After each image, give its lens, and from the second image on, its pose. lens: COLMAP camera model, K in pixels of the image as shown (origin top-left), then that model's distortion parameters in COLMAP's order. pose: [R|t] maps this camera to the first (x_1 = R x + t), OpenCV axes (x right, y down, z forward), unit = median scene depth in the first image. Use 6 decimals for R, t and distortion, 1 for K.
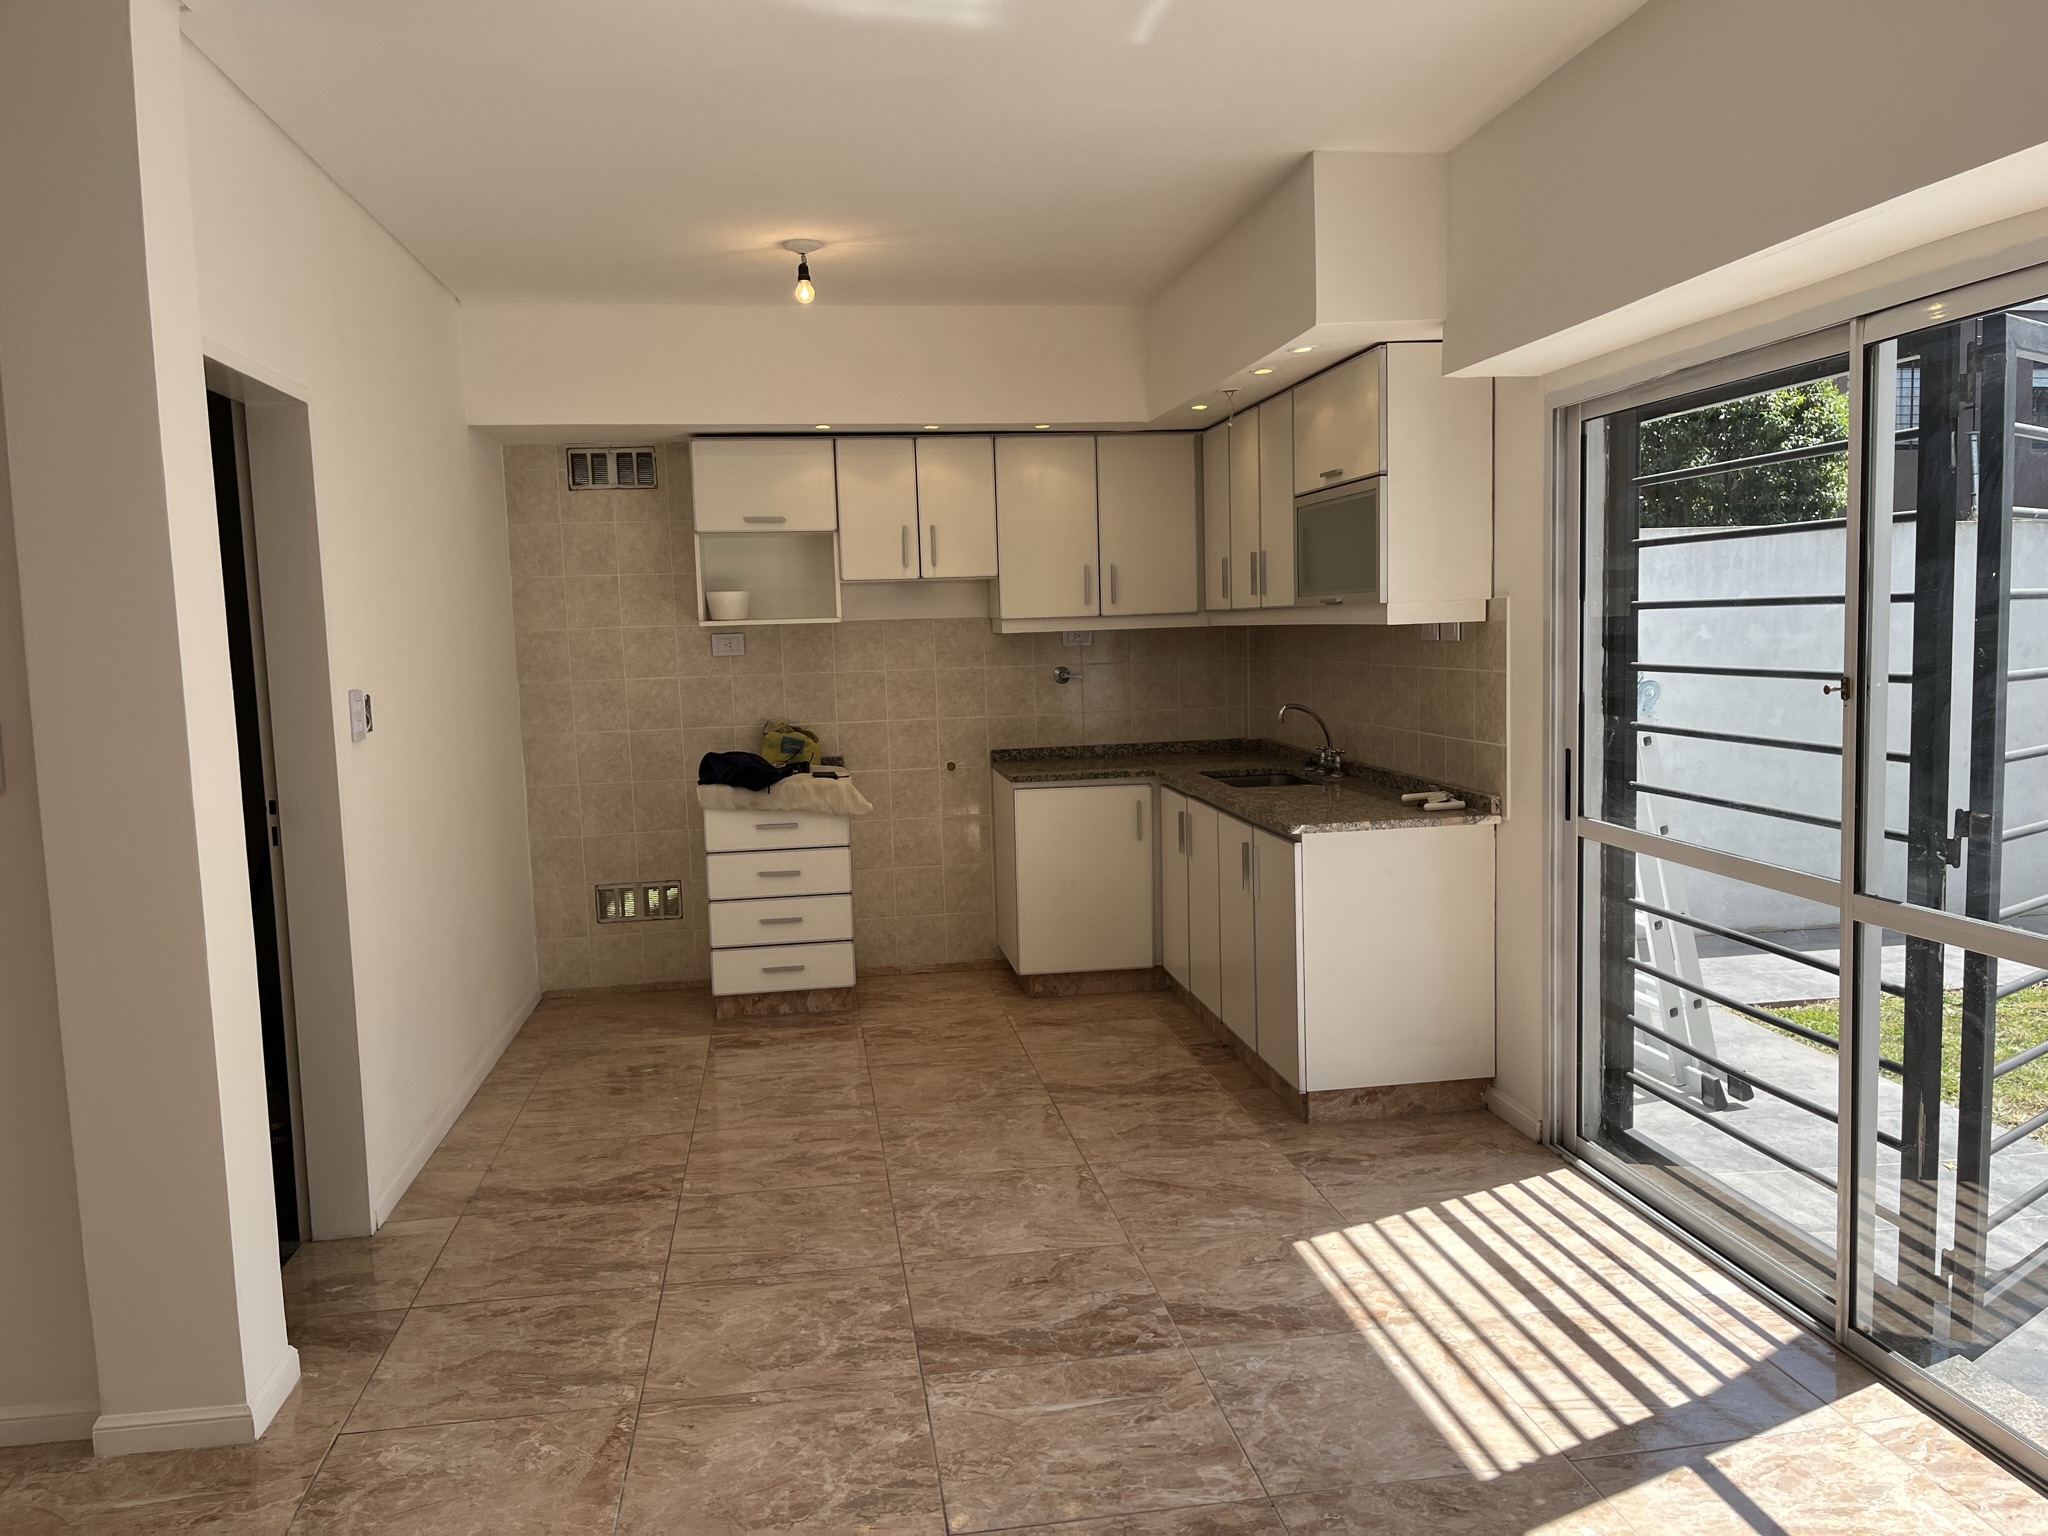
lens RADIAL K [[1542.9, 0, 1037.3], [0, 1542.9, 780.3], [0, 0, 1]] dist [0.074203, -0.093952]
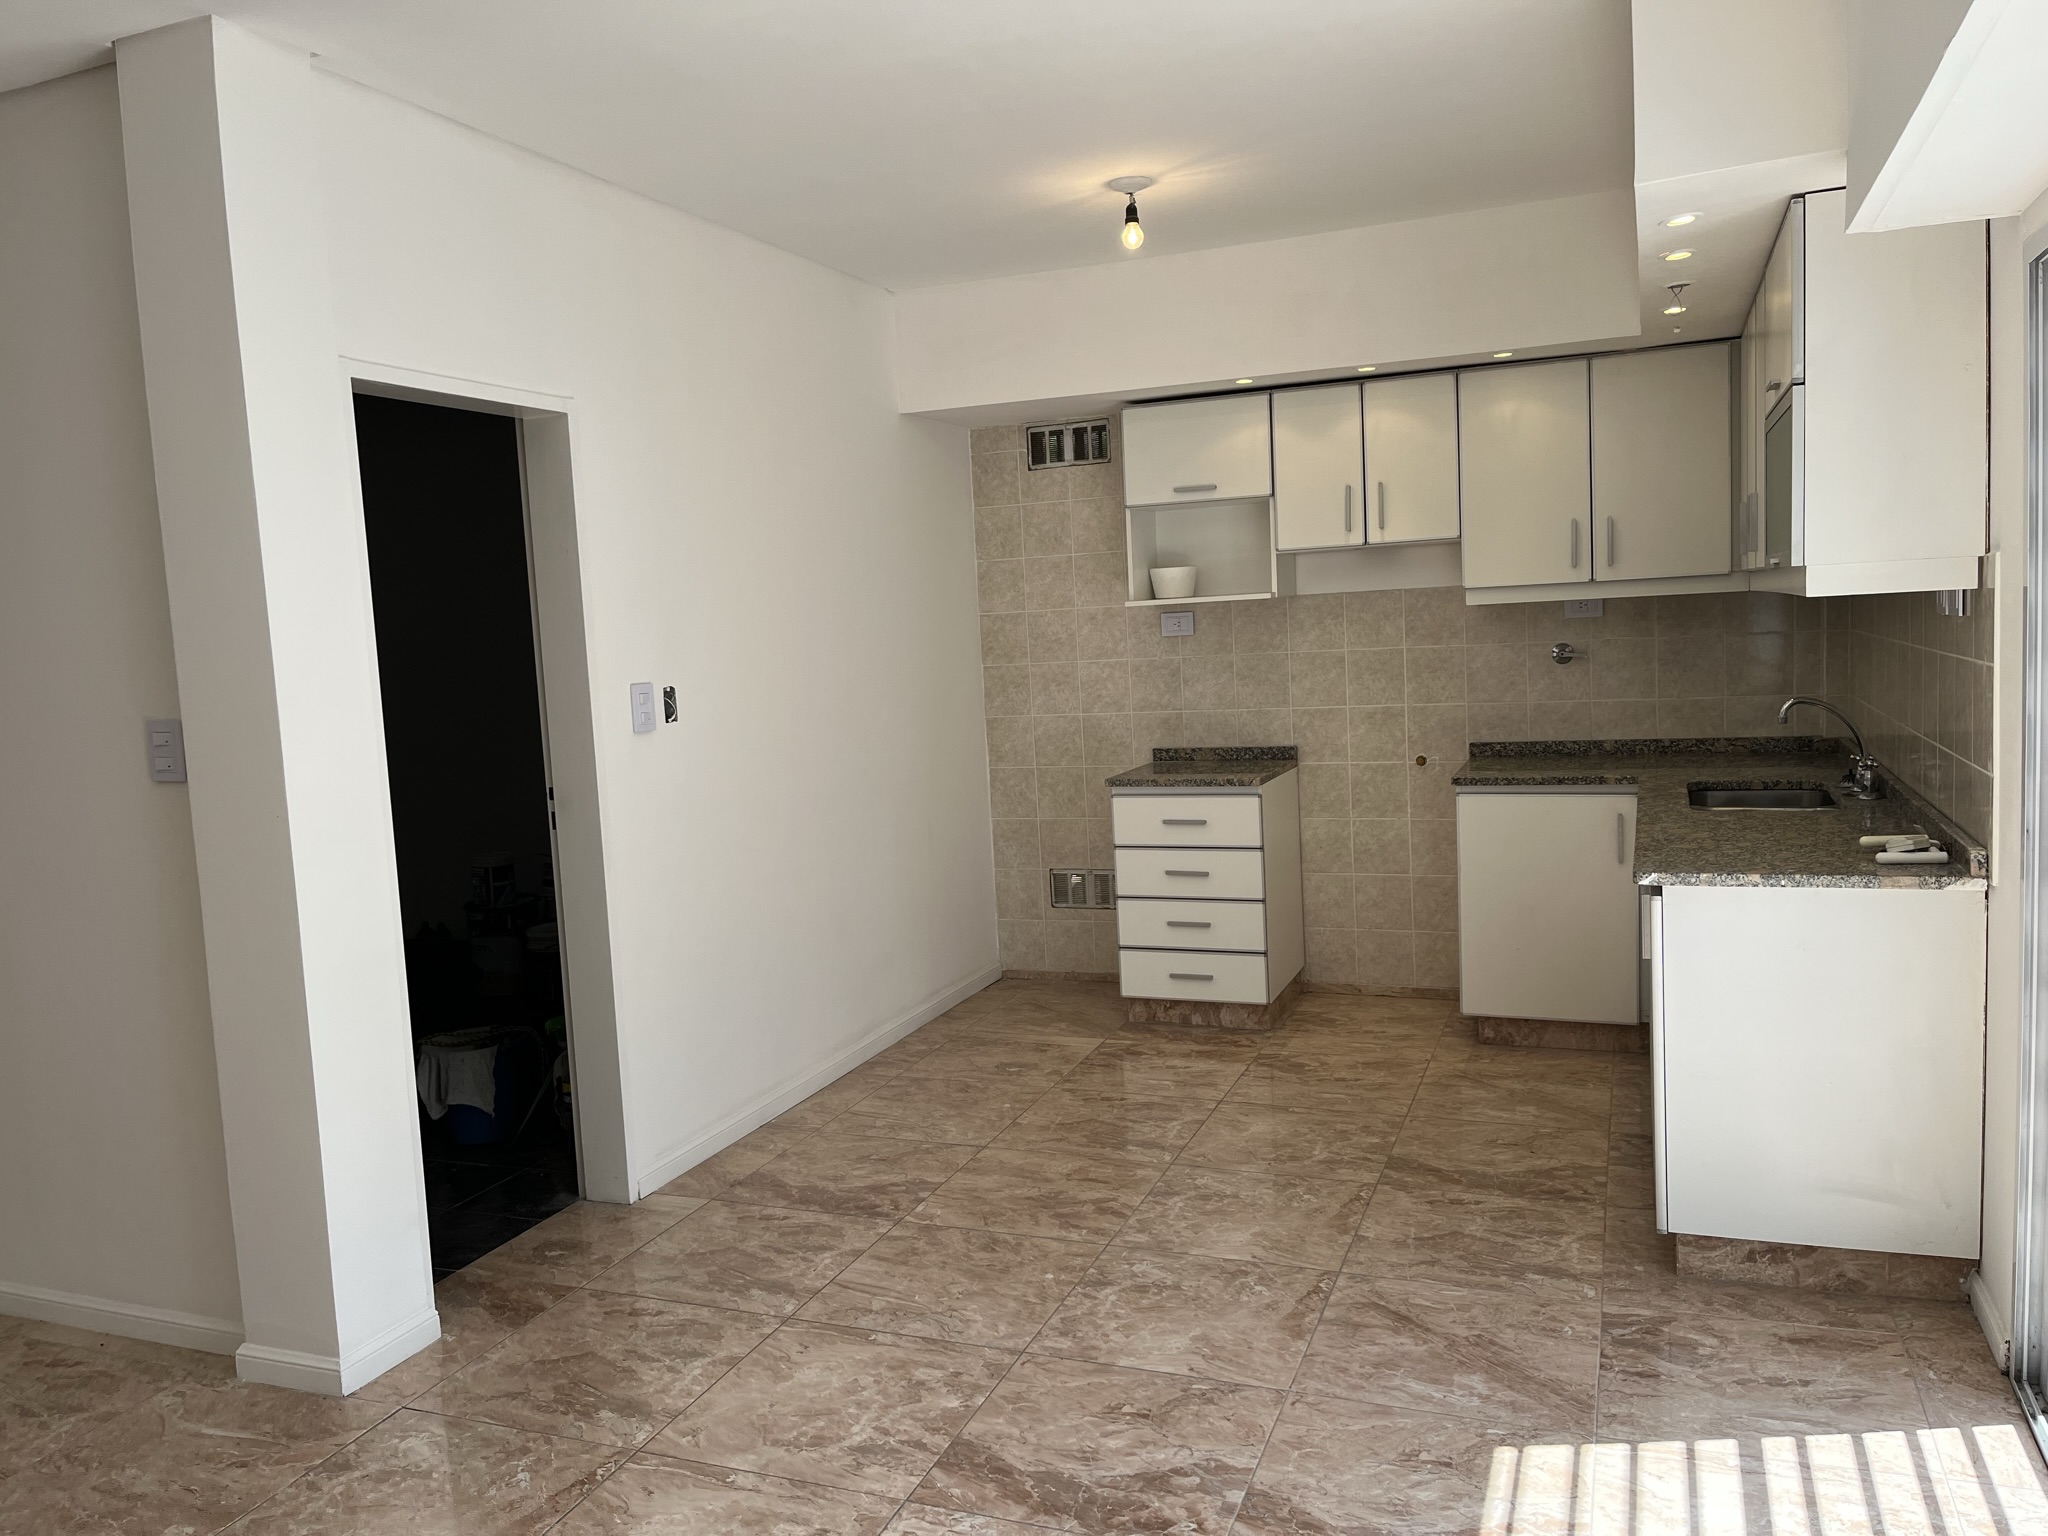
lens RADIAL K [[1542.9, 0, 1021.6], [0, 1542.9, 767.2], [0, 0, 1]] dist [0.074203, -0.093952]
pose [[0.860453, 0.036033, -0.508254, 0.278101], [-0.026672, 0.999314, 0.025693, -0.031280], [0.508831, -0.008551, 0.860824, 0.203993]]
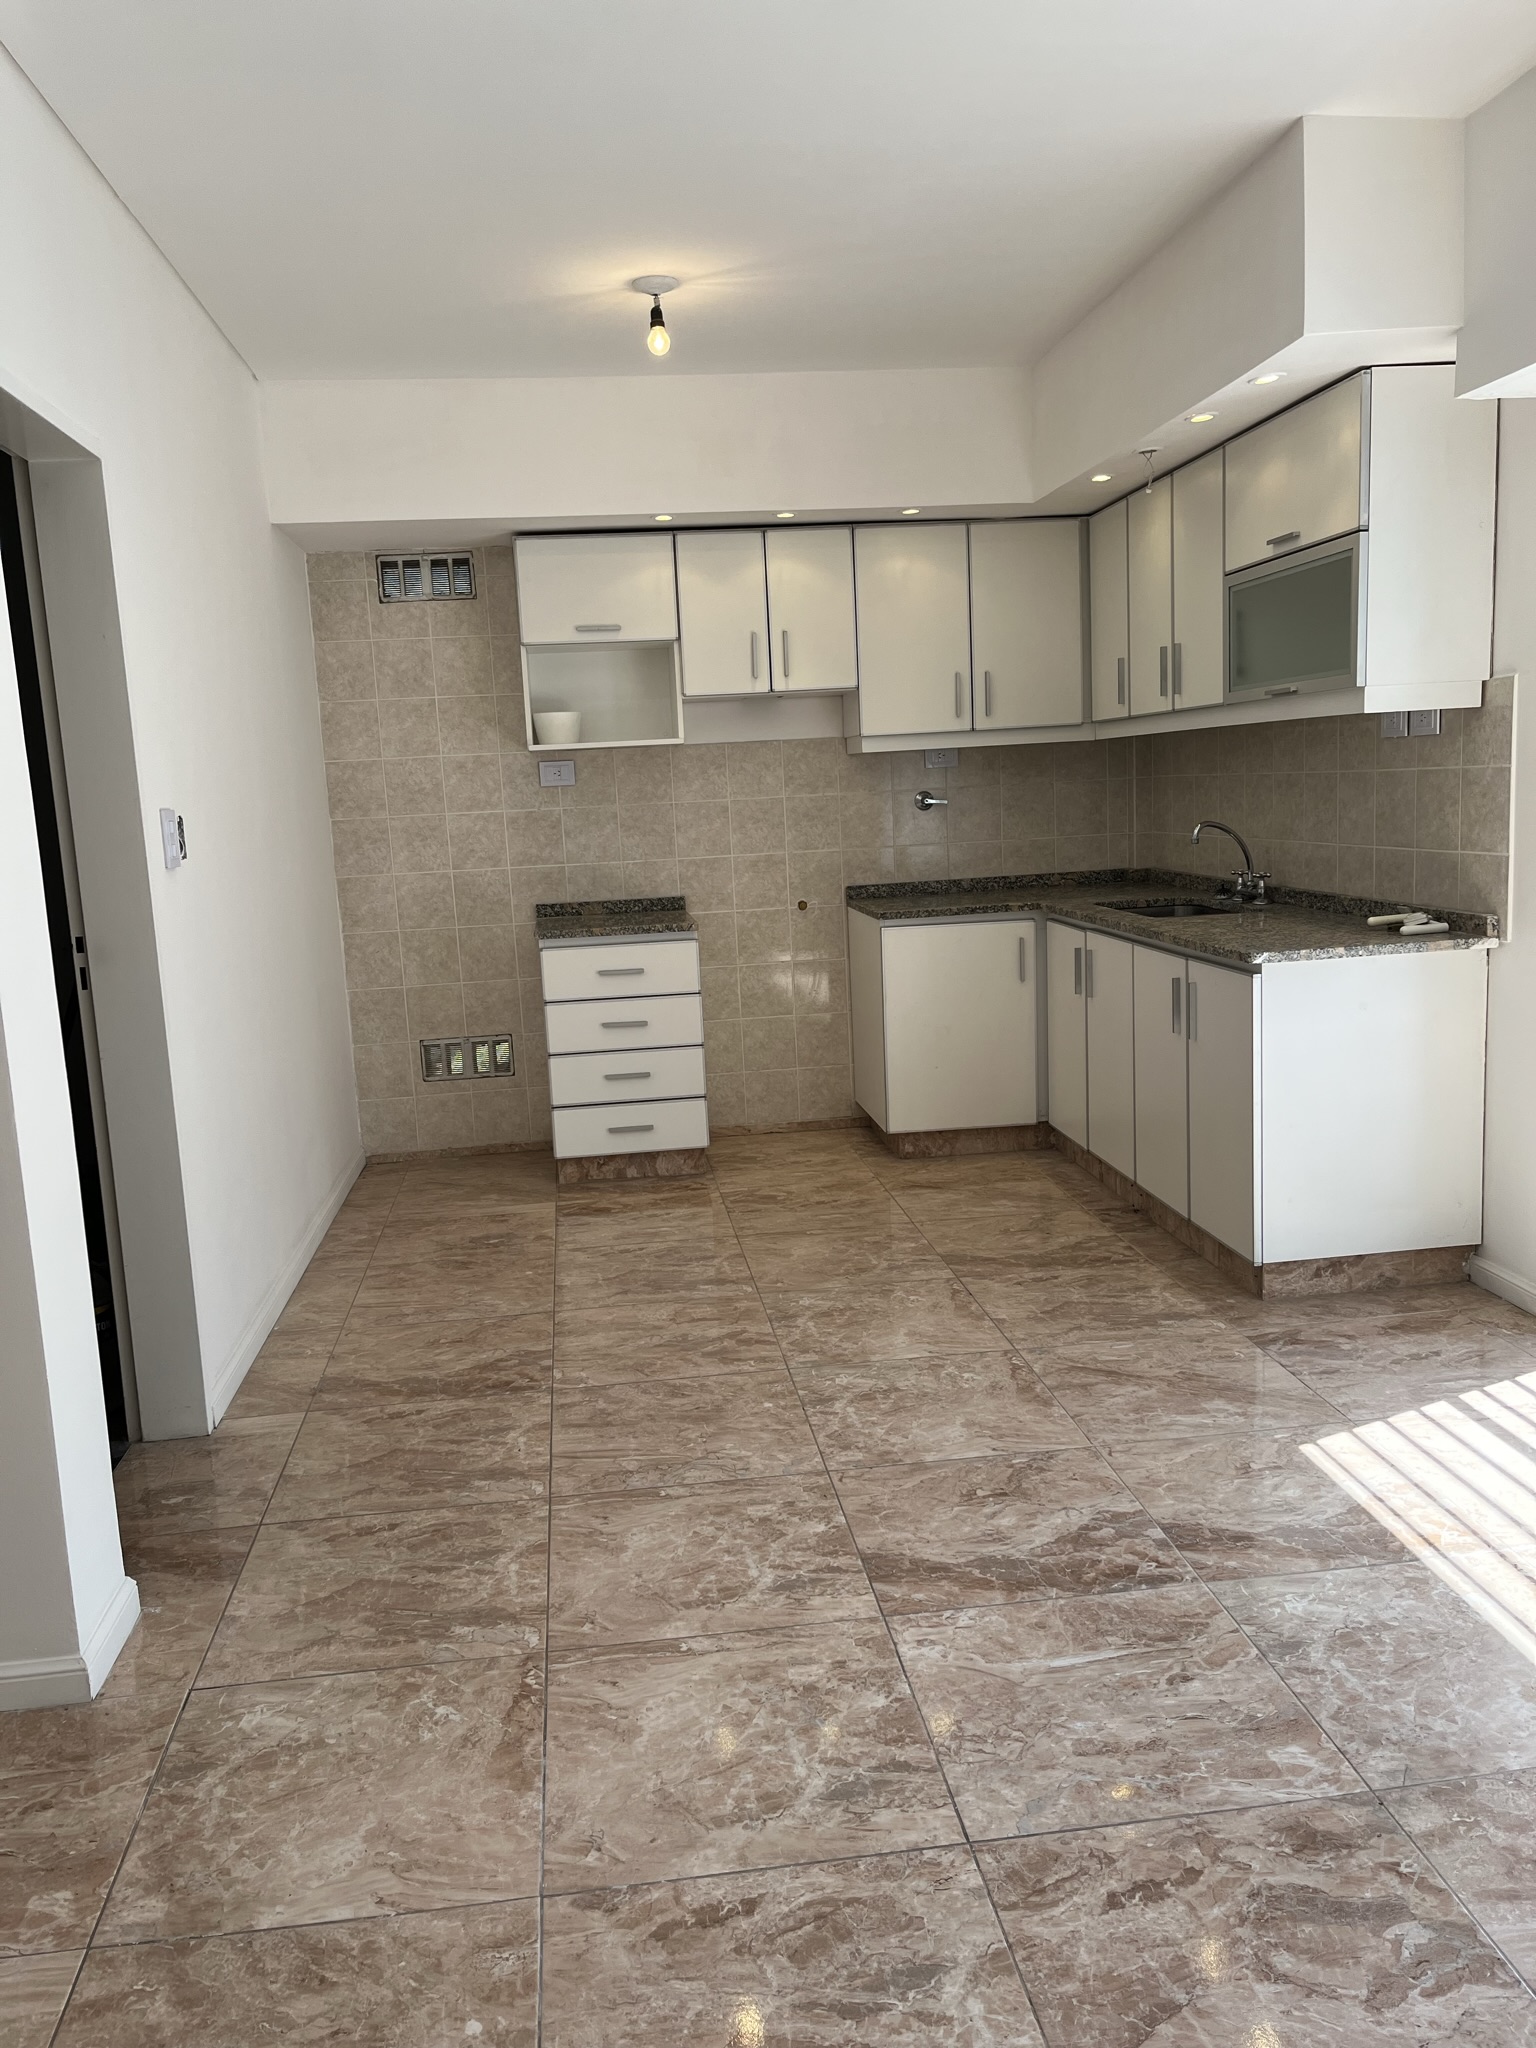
lens RADIAL K [[1542.9, 0, 753.1], [0, 1542.9, 1019.6], [0, 0, 1]] dist [0.074203, -0.093952]
pose [[0.999137, -0.013933, -0.039117, -0.073254], [0.015899, 0.998602, 0.050408, 0.017506], [0.038360, -0.050986, 0.997962, 0.133627]]
